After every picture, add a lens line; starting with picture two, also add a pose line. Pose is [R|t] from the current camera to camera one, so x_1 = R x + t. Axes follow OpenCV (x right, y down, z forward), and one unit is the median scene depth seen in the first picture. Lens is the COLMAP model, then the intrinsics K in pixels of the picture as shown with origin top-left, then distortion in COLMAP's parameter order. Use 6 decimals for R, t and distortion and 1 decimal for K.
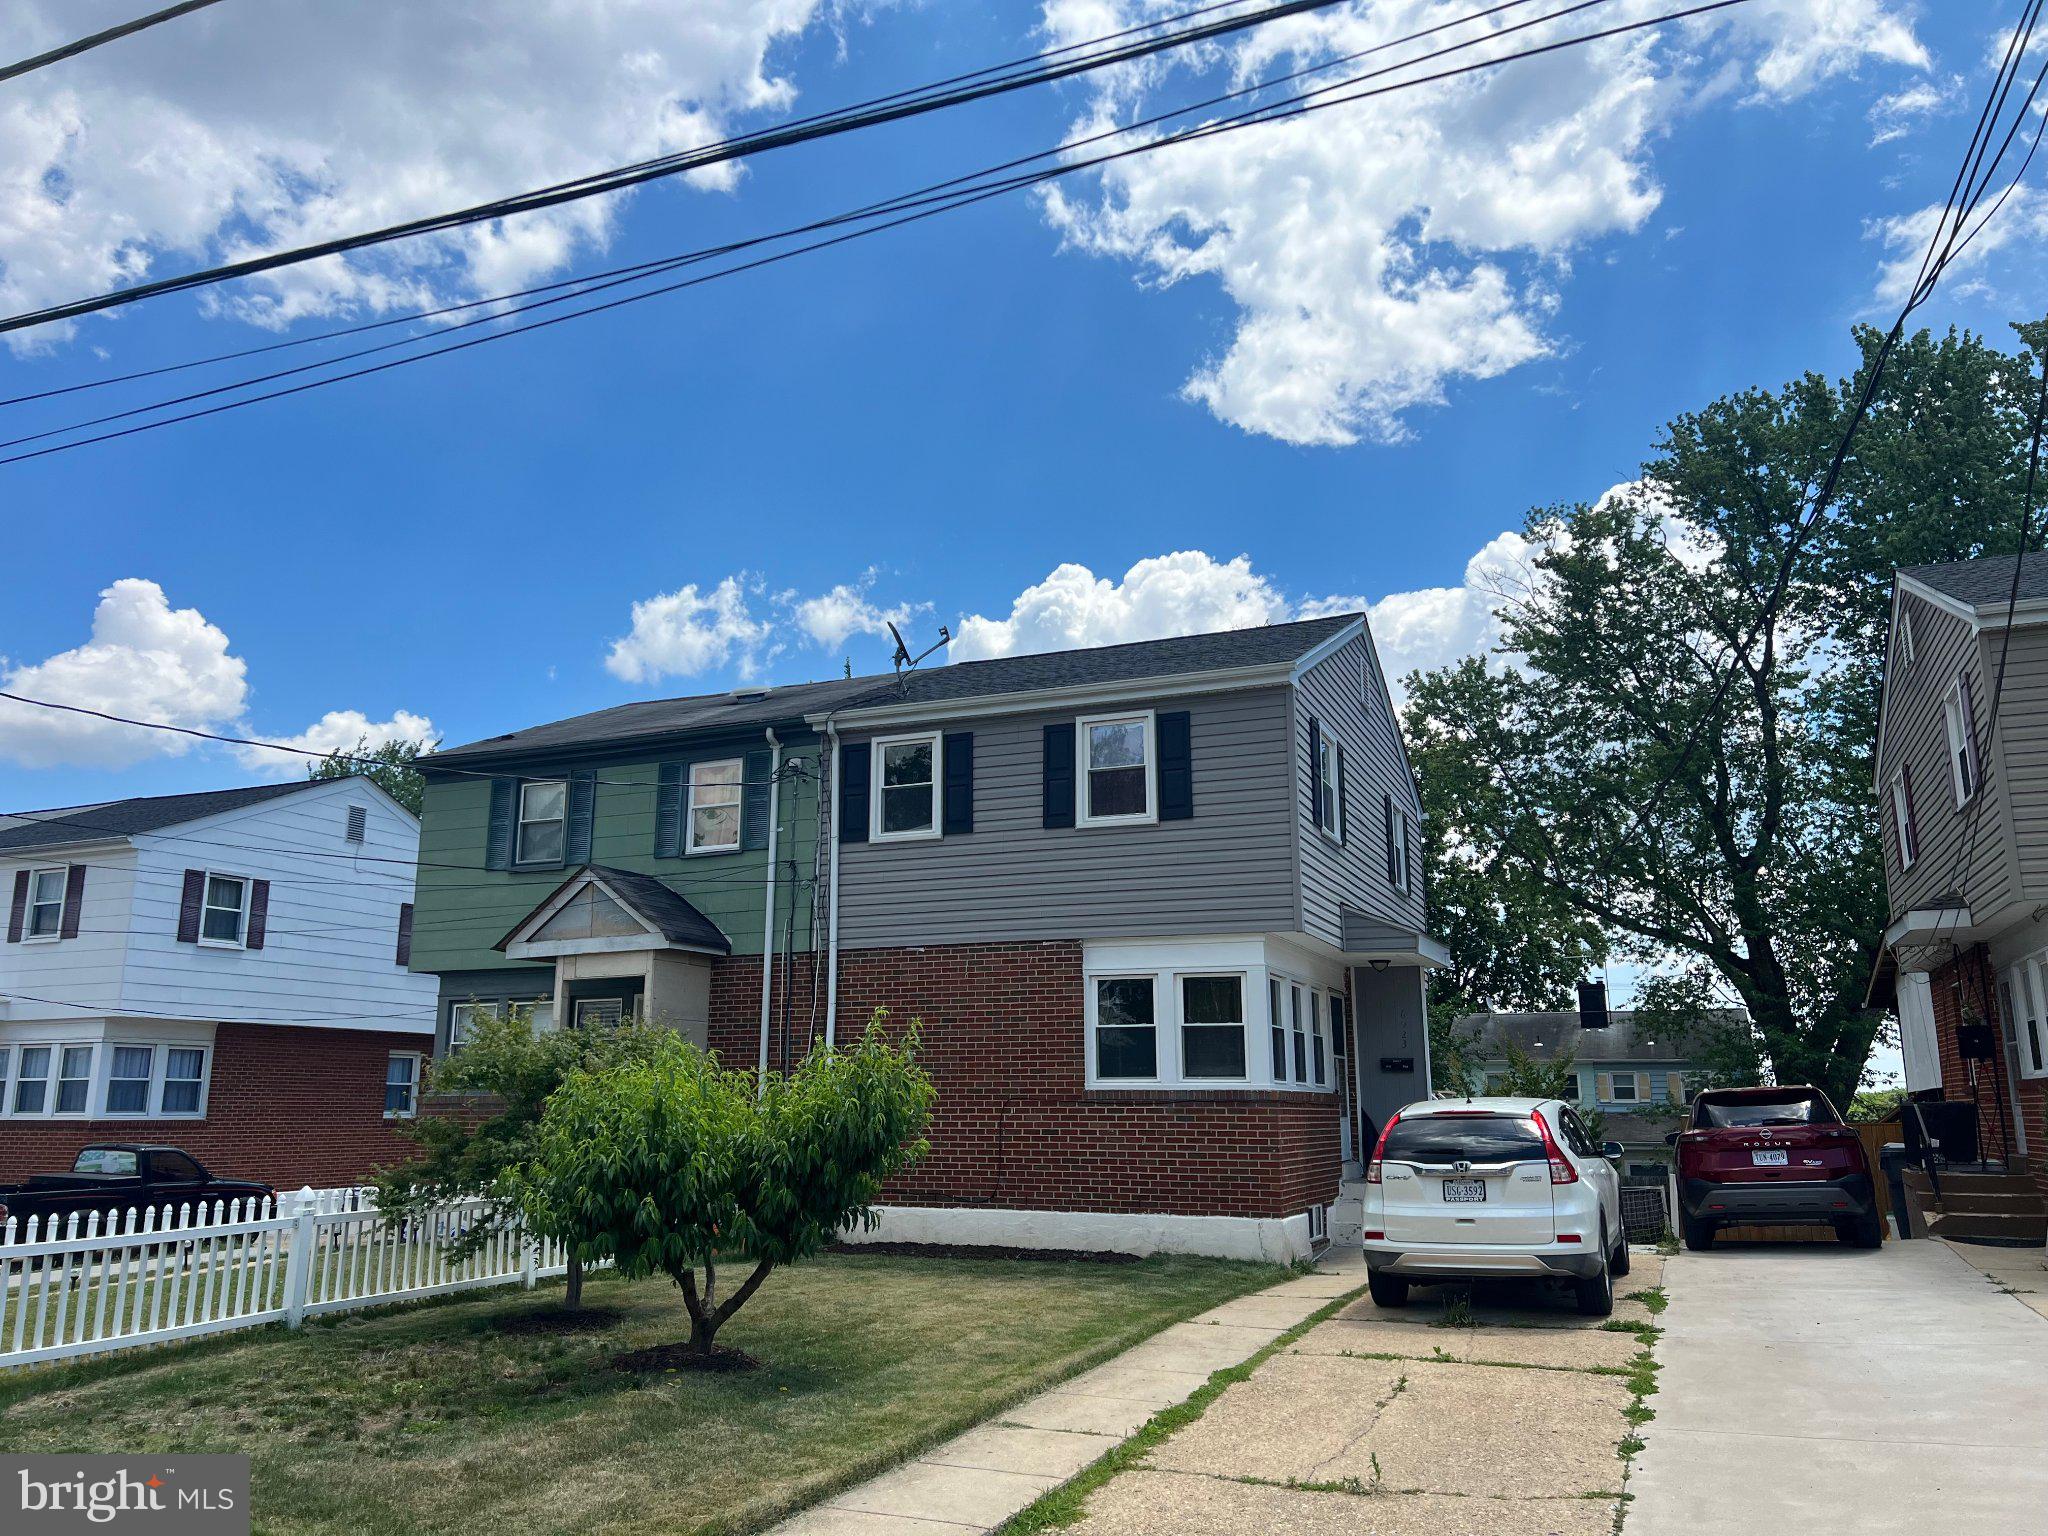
lens RADIAL K [[1550.2, 0, 1024.0], [0, 1550.2, 768.0], [0, 0, 1]] dist [0.142680, -0.233058]
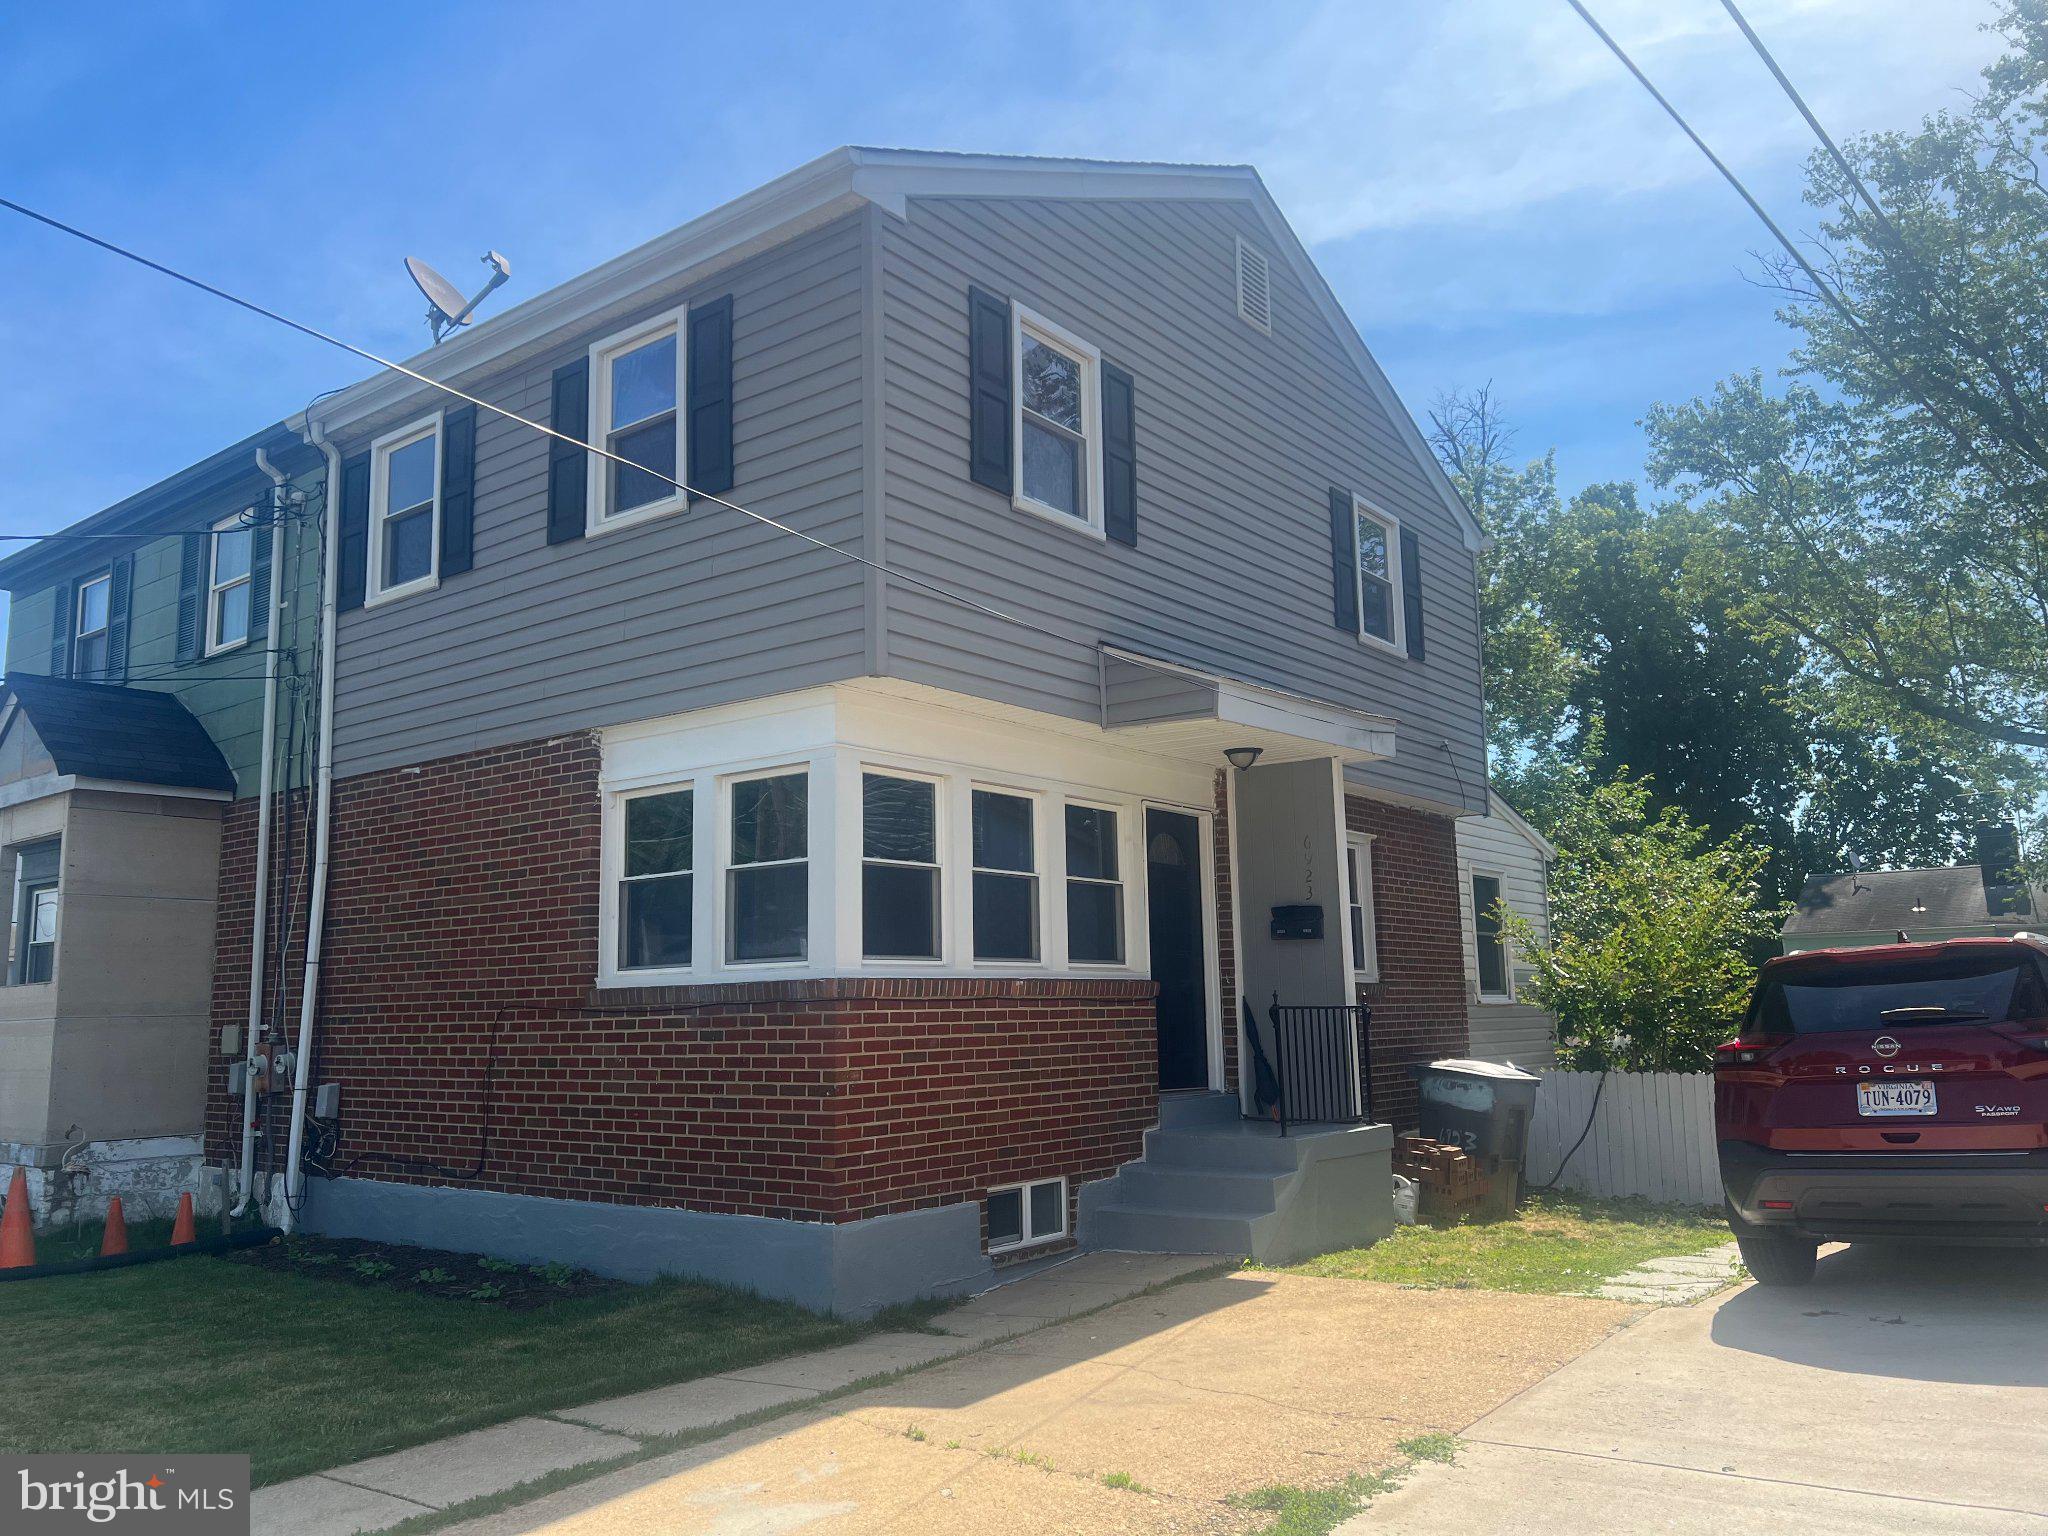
lens RADIAL K [[1531.0, 0, 1024.0], [0, 1531.0, 768.0], [0, 0, 1]] dist [0.081341, -0.087541]
pose [[0.963638, -0.059979, -0.260393, 0.323788], [0.075987, 0.995760, 0.051842, 0.103517], [0.256180, -0.069743, 0.964110, 0.478191]]
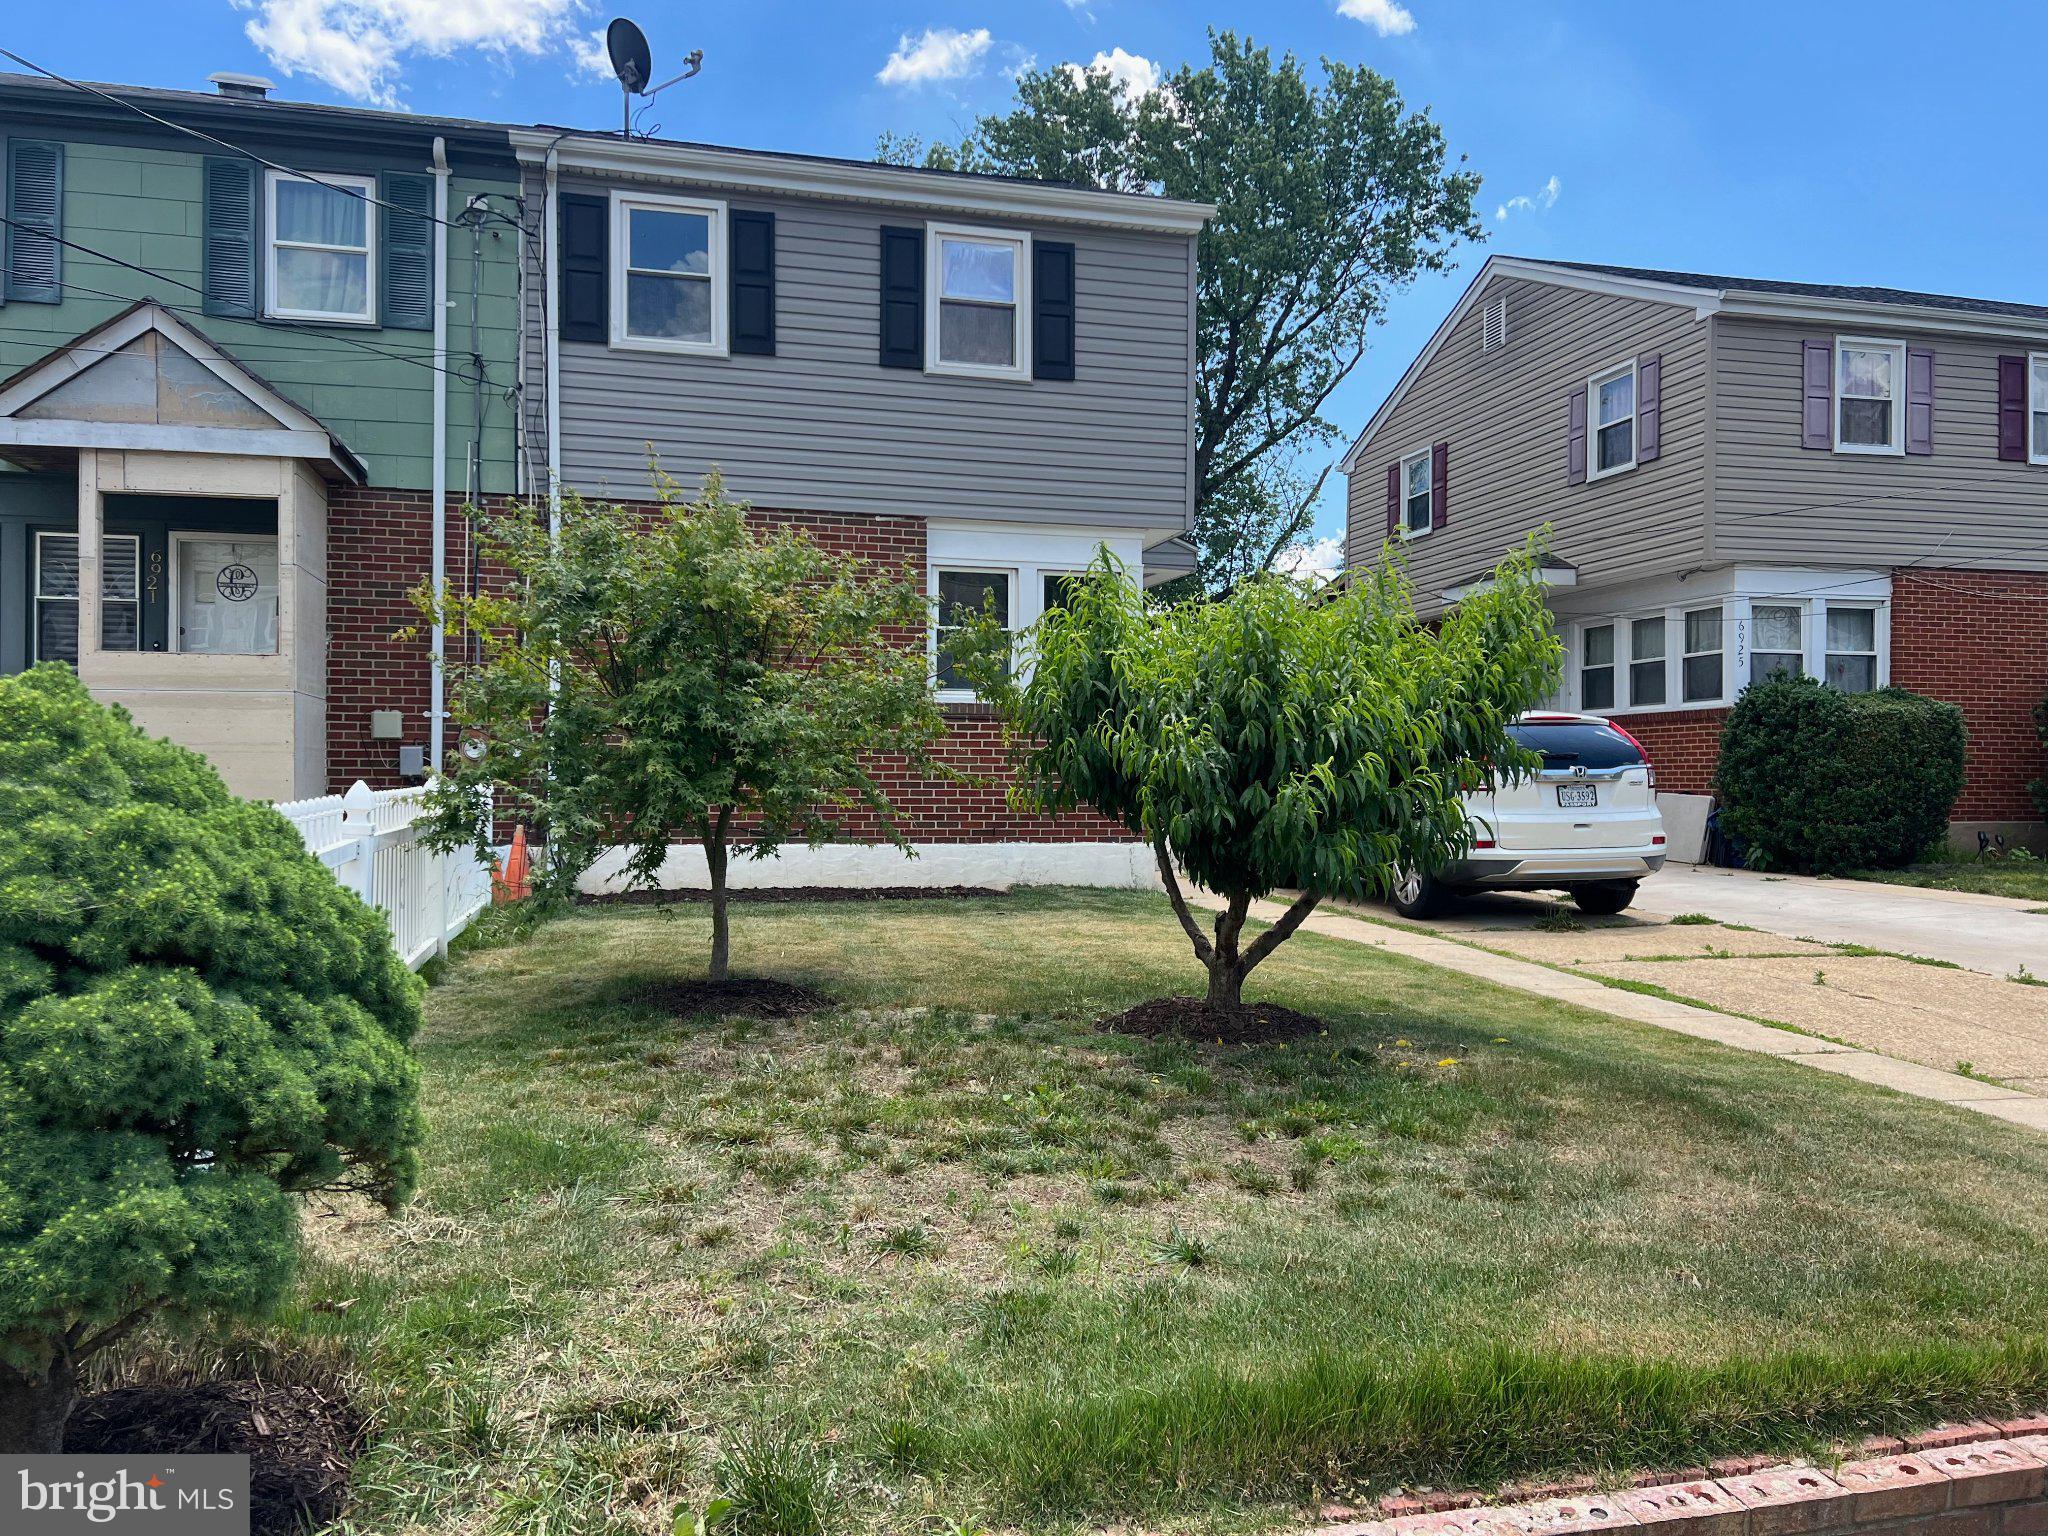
lens RADIAL K [[1550.2, 0, 1024.0], [0, 1550.2, 768.0], [0, 0, 1]] dist [0.142680, -0.233058]
pose [[0.803847, 0.012139, 0.594712, -0.381404], [-0.132366, 0.978374, 0.158943, 0.099568], [-0.579922, -0.206486, 0.788070, 0.307559]]
